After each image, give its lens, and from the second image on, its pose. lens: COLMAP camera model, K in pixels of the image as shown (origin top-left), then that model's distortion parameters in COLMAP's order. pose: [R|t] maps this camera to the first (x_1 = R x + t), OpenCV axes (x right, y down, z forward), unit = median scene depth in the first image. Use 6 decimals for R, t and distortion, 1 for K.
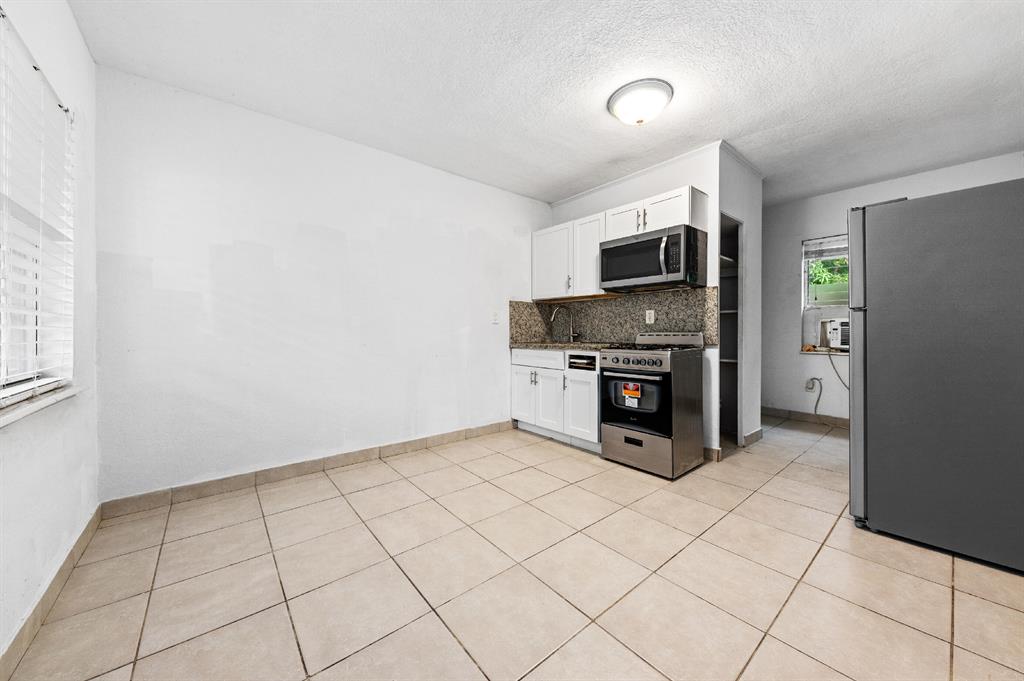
lens RADIAL K [[368.5, 0, 512.4], [0, 368.5, 331.7], [0, 0, 1]] dist [0.001014, 0.000051]
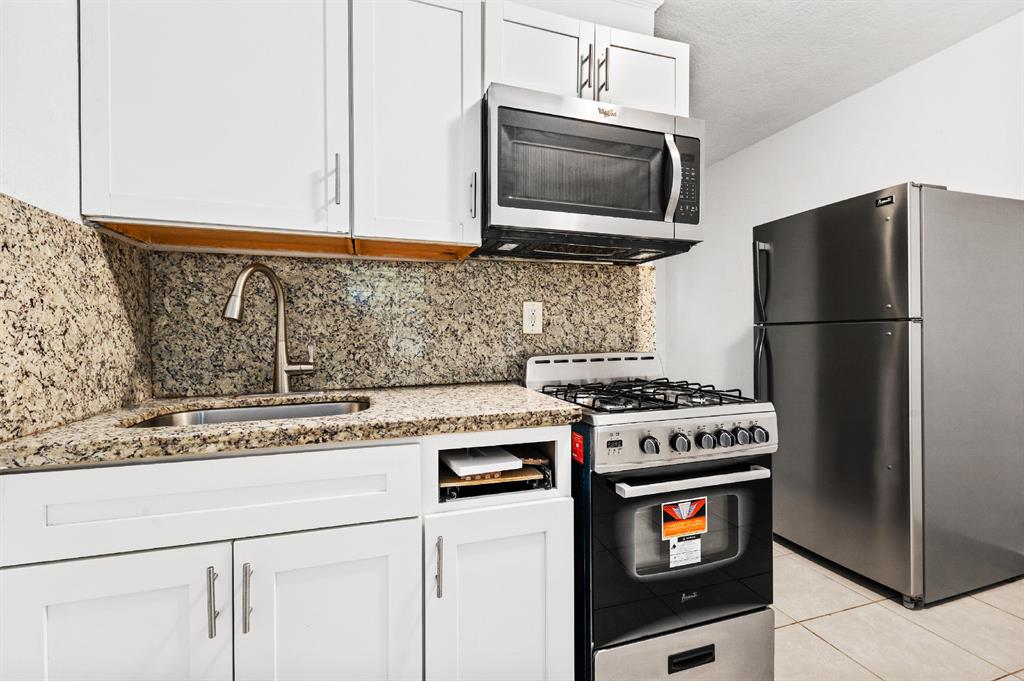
lens RADIAL K [[450.8, 0, 513.0], [0, 450.8, 339.3], [0, 0, 1]] dist [0.010652, 0.000092]
pose [[0.359763, -0.008380, 0.933006, -0.125489], [0.005430, 0.999962, 0.006888, -0.018709], [-0.933028, 0.002588, 0.359795, 0.823074]]
